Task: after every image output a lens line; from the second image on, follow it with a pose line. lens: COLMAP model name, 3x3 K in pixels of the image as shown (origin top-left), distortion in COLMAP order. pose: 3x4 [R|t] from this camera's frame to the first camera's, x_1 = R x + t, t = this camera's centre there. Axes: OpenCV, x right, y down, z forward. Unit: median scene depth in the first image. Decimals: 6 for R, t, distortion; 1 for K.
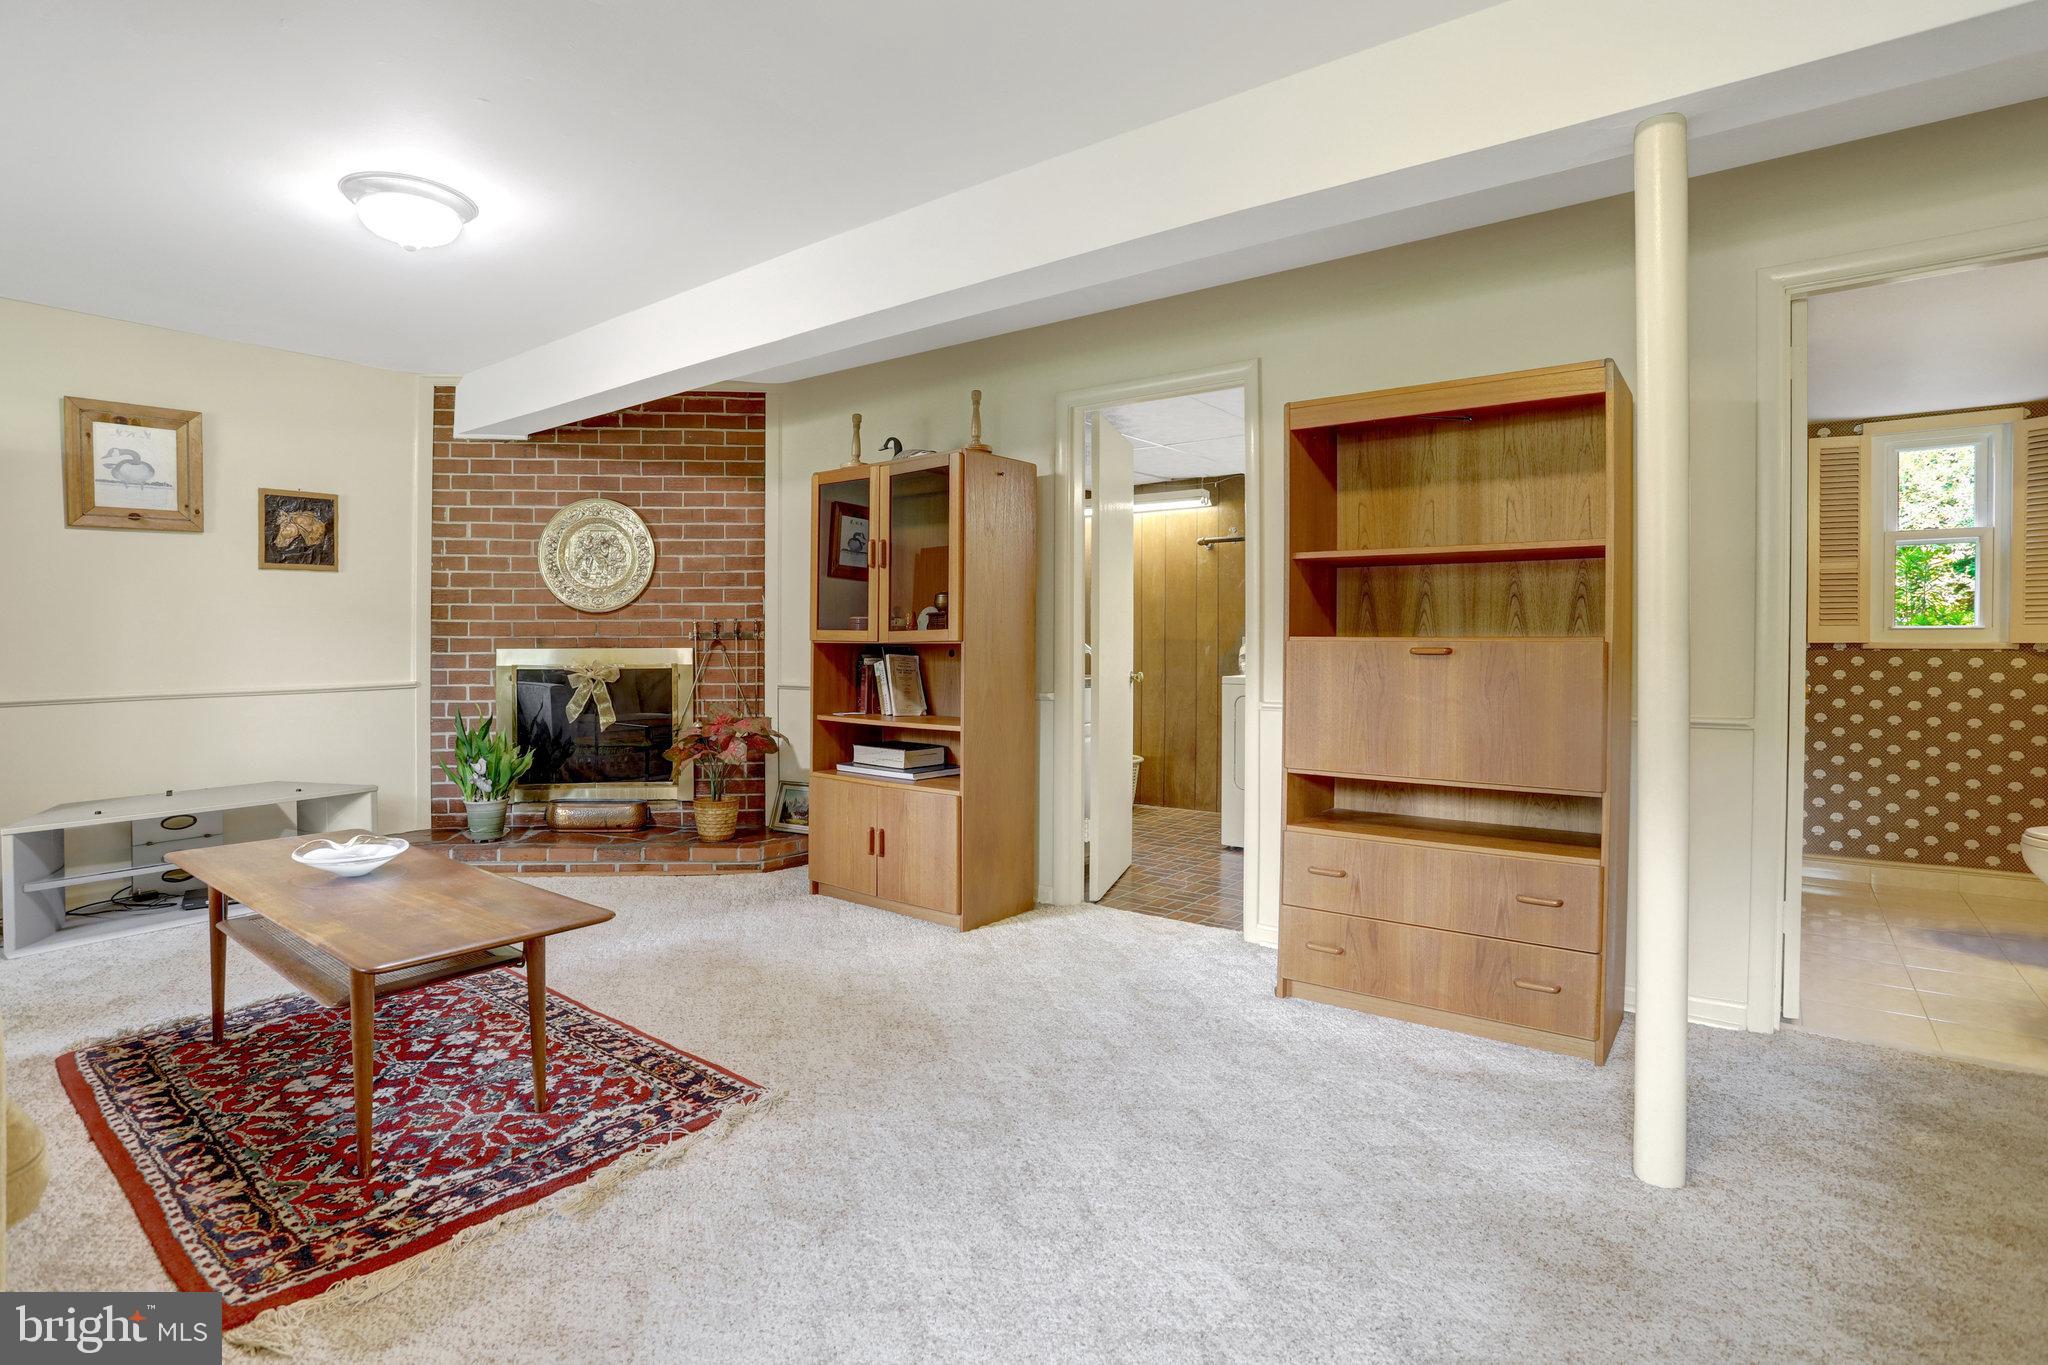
lens RADIAL K [[998.2, 0, 1029.1], [0, 998.2, 661.4], [0, 0, 1]] dist [-0.061517, 0.026043]
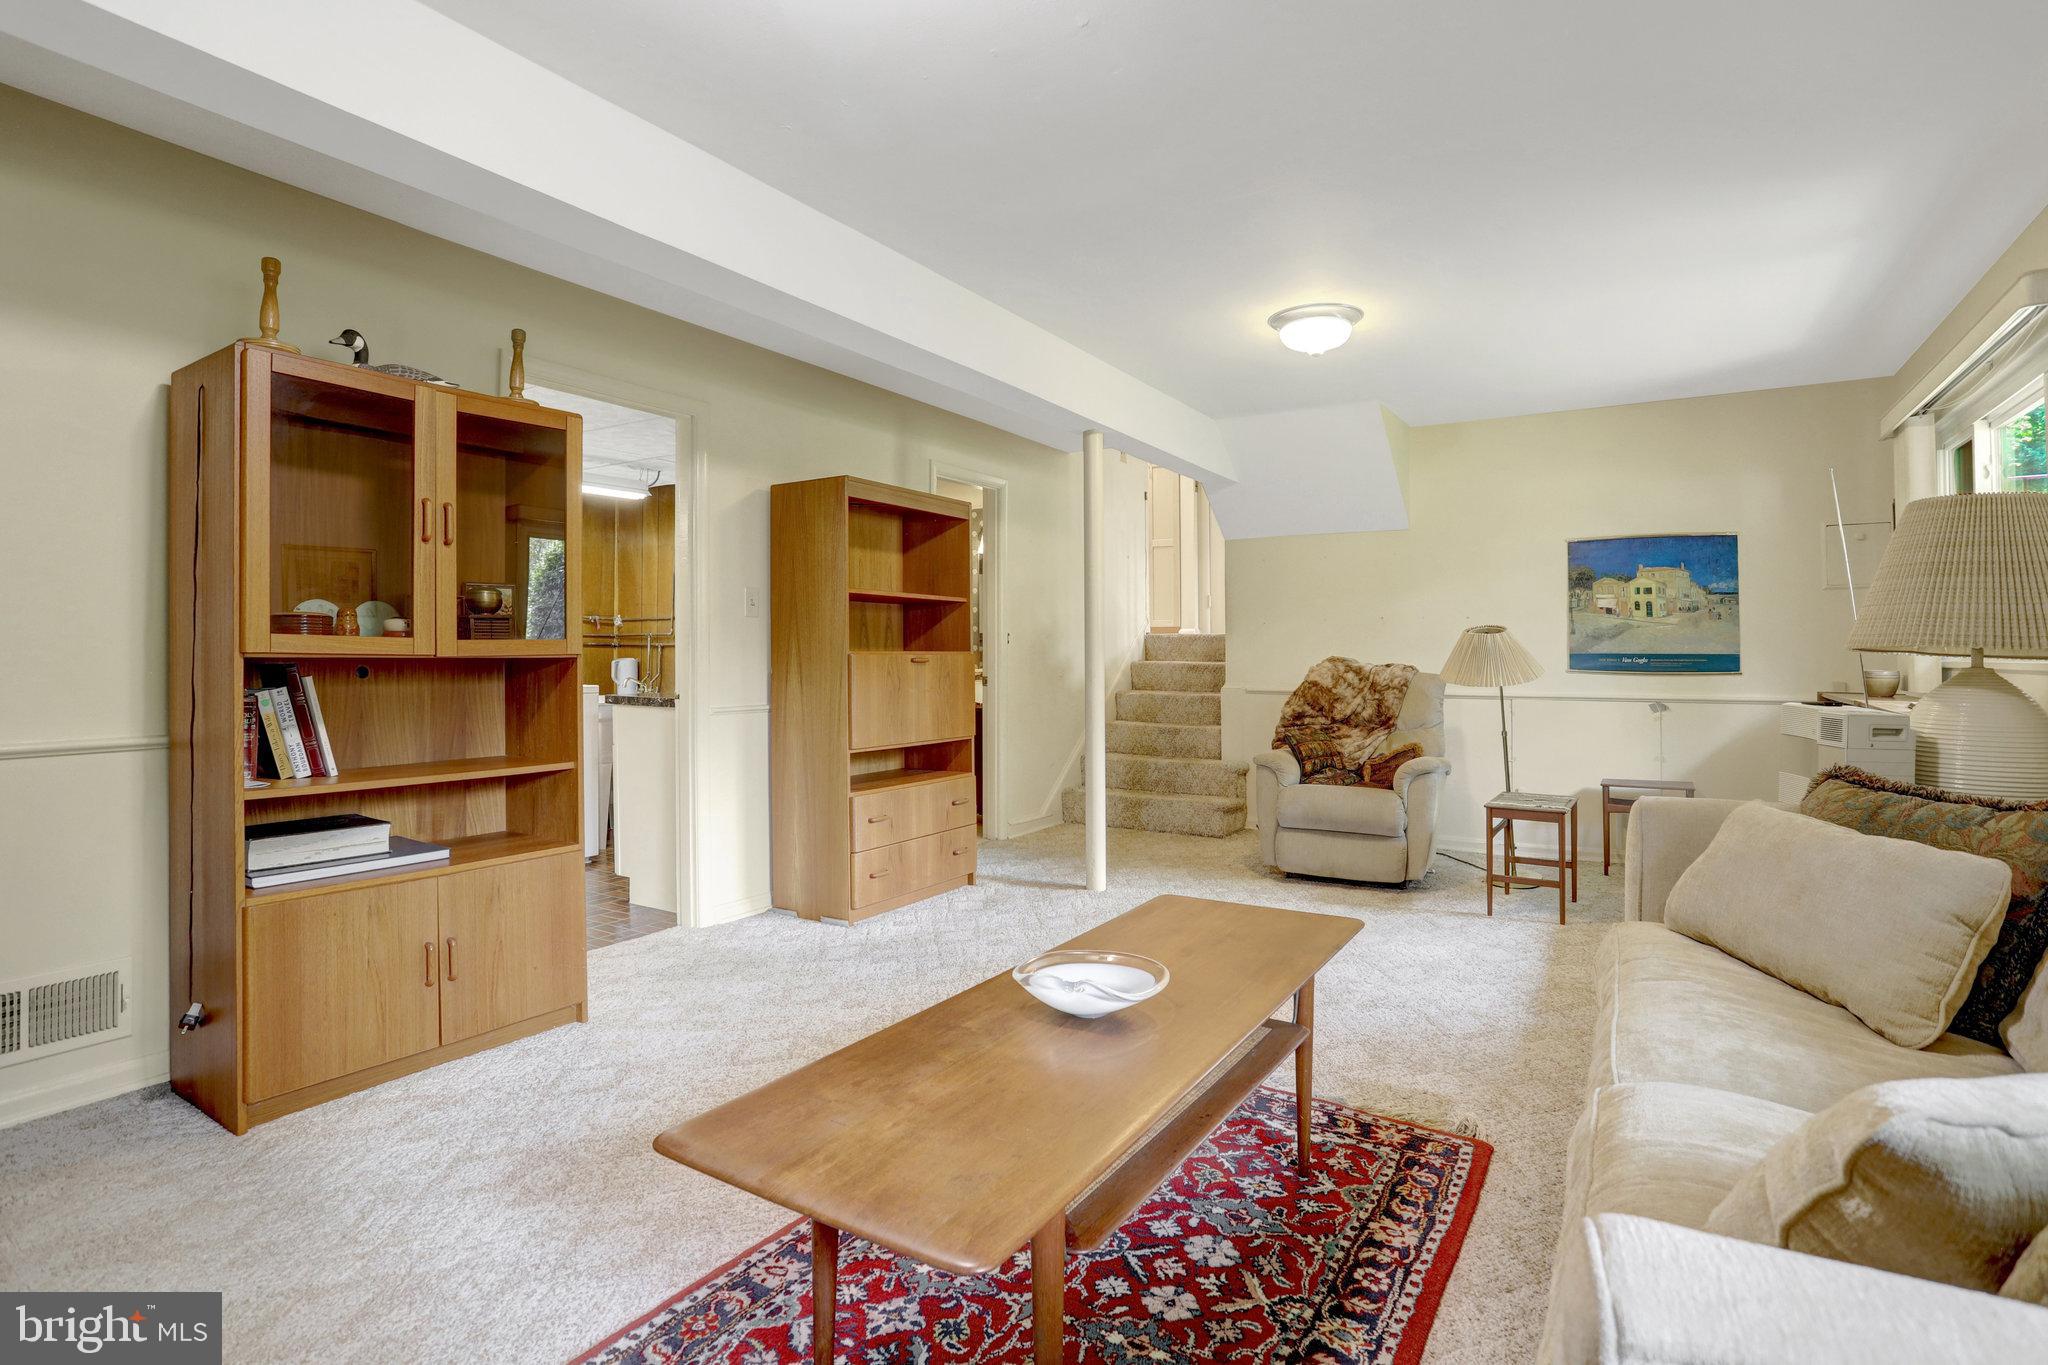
lens RADIAL K [[998.2, 0, 1029.1], [0, 998.2, 661.4], [0, 0, 1]] dist [-0.061517, 0.026043]
pose [[-0.092907, -0.005489, 0.995660, -1.680975], [0.022640, 0.999715, 0.007624, -0.025397], [-0.995417, 0.023250, -0.092756, 1.366444]]
